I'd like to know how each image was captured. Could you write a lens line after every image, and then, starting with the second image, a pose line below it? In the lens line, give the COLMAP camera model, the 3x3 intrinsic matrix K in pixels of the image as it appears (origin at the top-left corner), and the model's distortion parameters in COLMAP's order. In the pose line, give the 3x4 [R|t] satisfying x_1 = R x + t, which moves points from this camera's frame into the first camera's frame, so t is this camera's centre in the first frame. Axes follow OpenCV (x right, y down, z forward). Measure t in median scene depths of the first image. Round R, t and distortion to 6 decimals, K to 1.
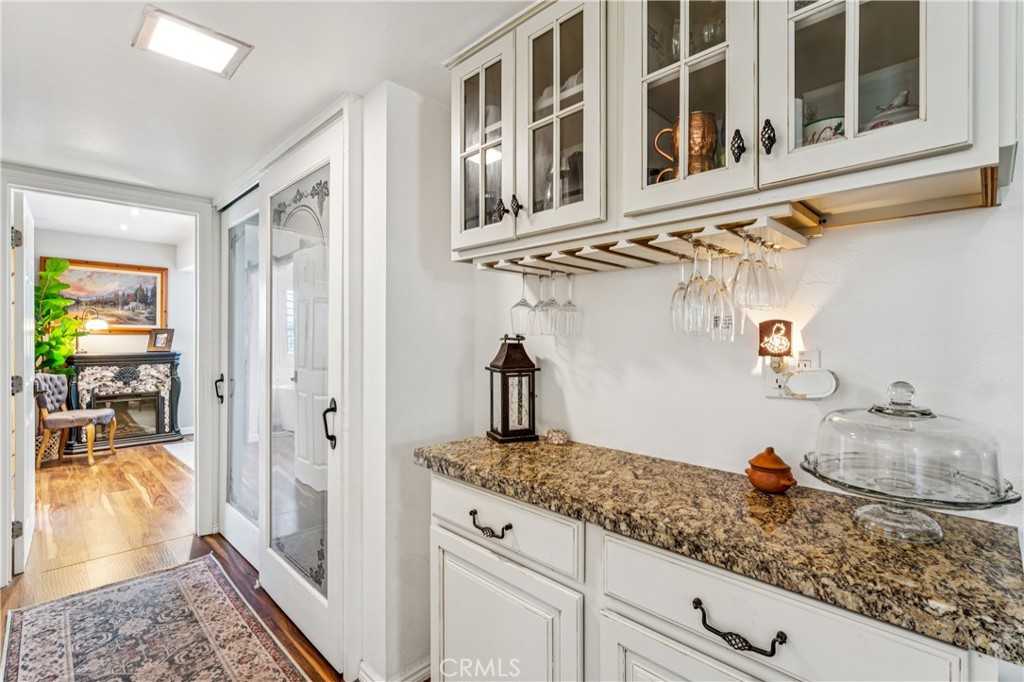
lens RADIAL K [[468.3, 0, 510.7], [0, 468.3, 339.8], [0, 0, 1]] dist [-0.004249, -0.001037]
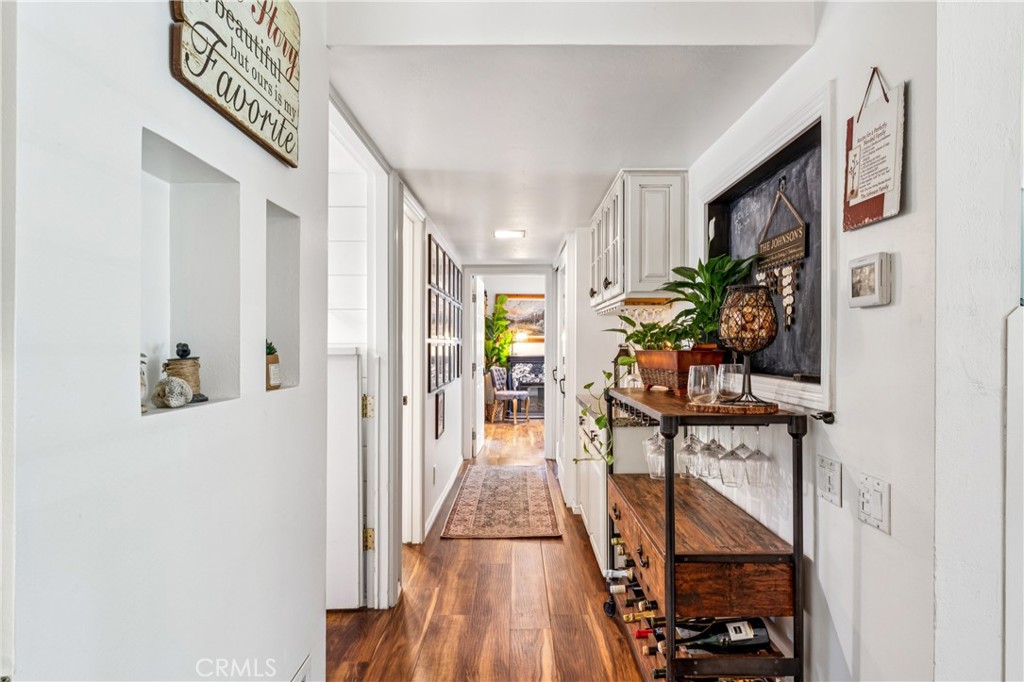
lens RADIAL K [[581.5, 0, 512.4], [0, 581.5, 342.8], [0, 0, 1]] dist [0.004050, 0.000050]
pose [[0.693945, -0.001332, -0.720026, 0.488010], [-0.001399, 0.999994, -0.003198, -0.004353], [0.720026, 0.003226, 0.693939, -0.360920]]
